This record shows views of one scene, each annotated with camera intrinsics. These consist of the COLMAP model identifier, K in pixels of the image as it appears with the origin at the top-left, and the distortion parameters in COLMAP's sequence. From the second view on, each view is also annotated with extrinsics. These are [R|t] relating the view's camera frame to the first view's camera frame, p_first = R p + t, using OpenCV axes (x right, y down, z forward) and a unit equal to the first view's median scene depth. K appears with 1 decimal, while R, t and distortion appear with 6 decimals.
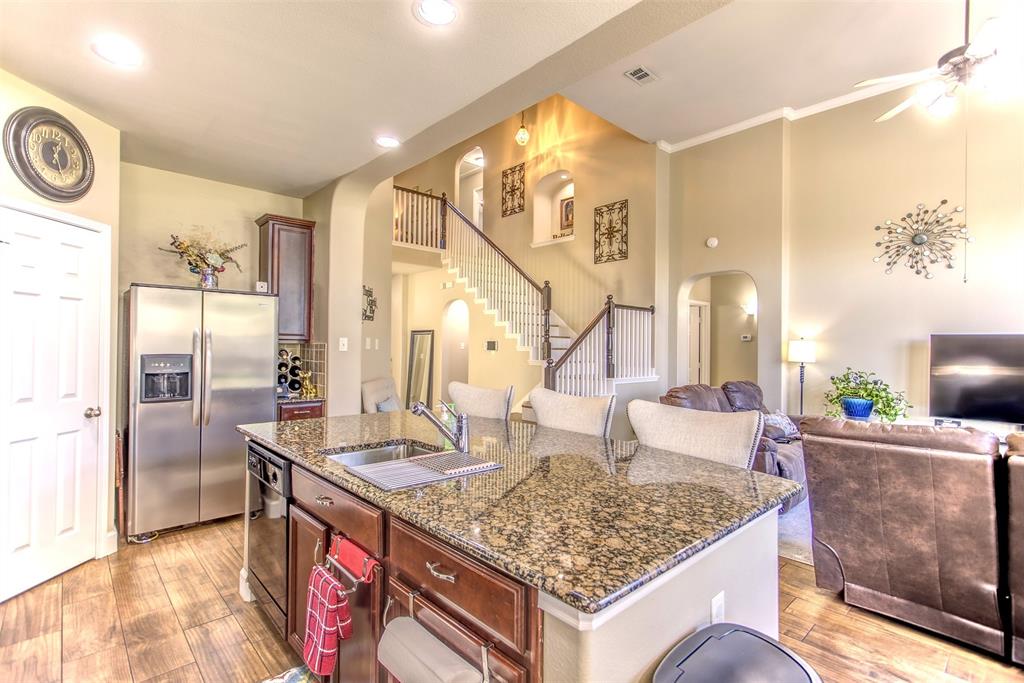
lens RADIAL K [[478.9, 0, 518.0], [0, 478.9, 343.1], [0, 0, 1]] dist [0.000573, 0.001390]
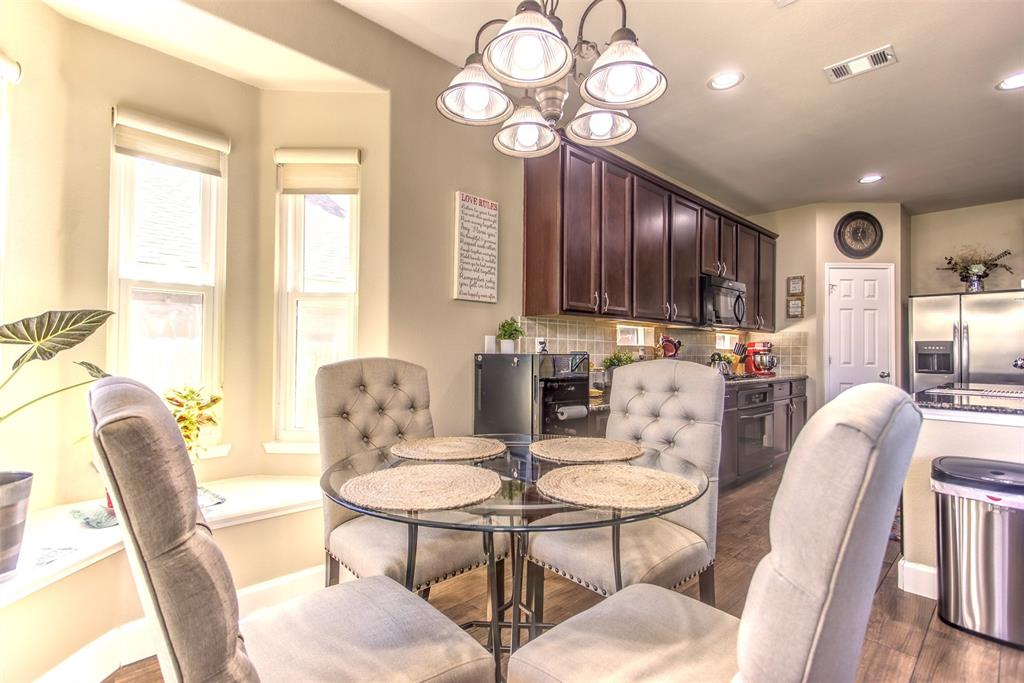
lens RADIAL K [[478.9, 0, 510.1], [0, 478.9, 342.8], [0, 0, 1]] dist [0.000573, 0.001390]
pose [[0.008526, -0.030018, -0.999513, 0.357296], [-0.004695, 0.999537, -0.030059, 0.039088], [0.999953, 0.004949, 0.008381, -0.153941]]
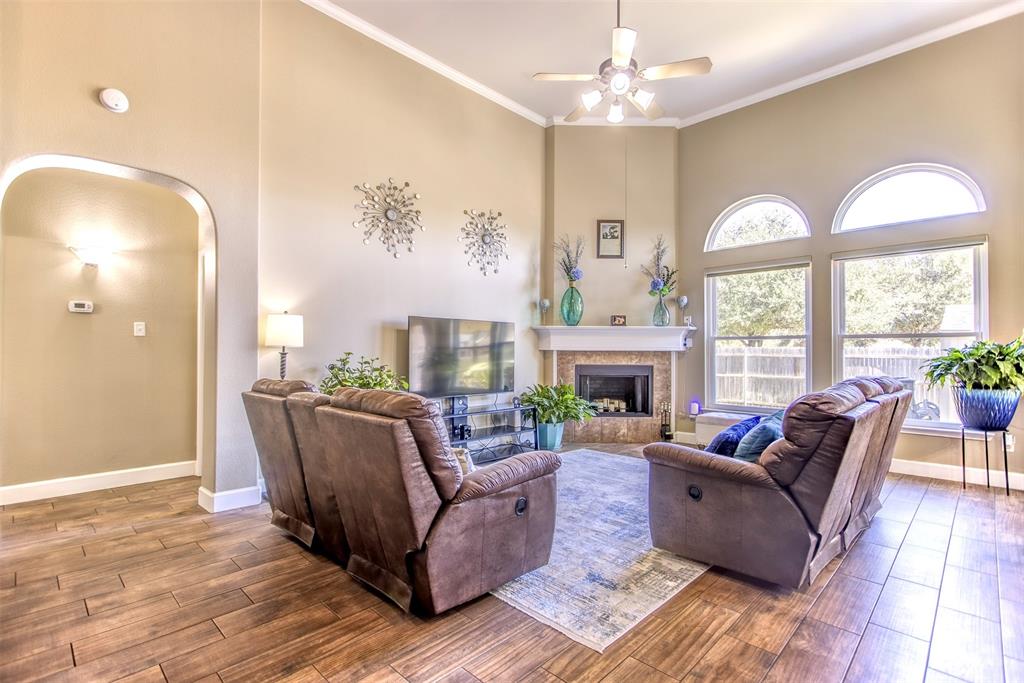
lens RADIAL K [[478.9, 0, 512.6], [0, 478.9, 342.5], [0, 0, 1]] dist [0.000573, 0.001390]
pose [[-0.046684, 0.002083, 0.998908, -0.085887], [-0.013624, 0.999903, -0.002722, 0.025484], [-0.998817, -0.013736, -0.046651, 0.598042]]
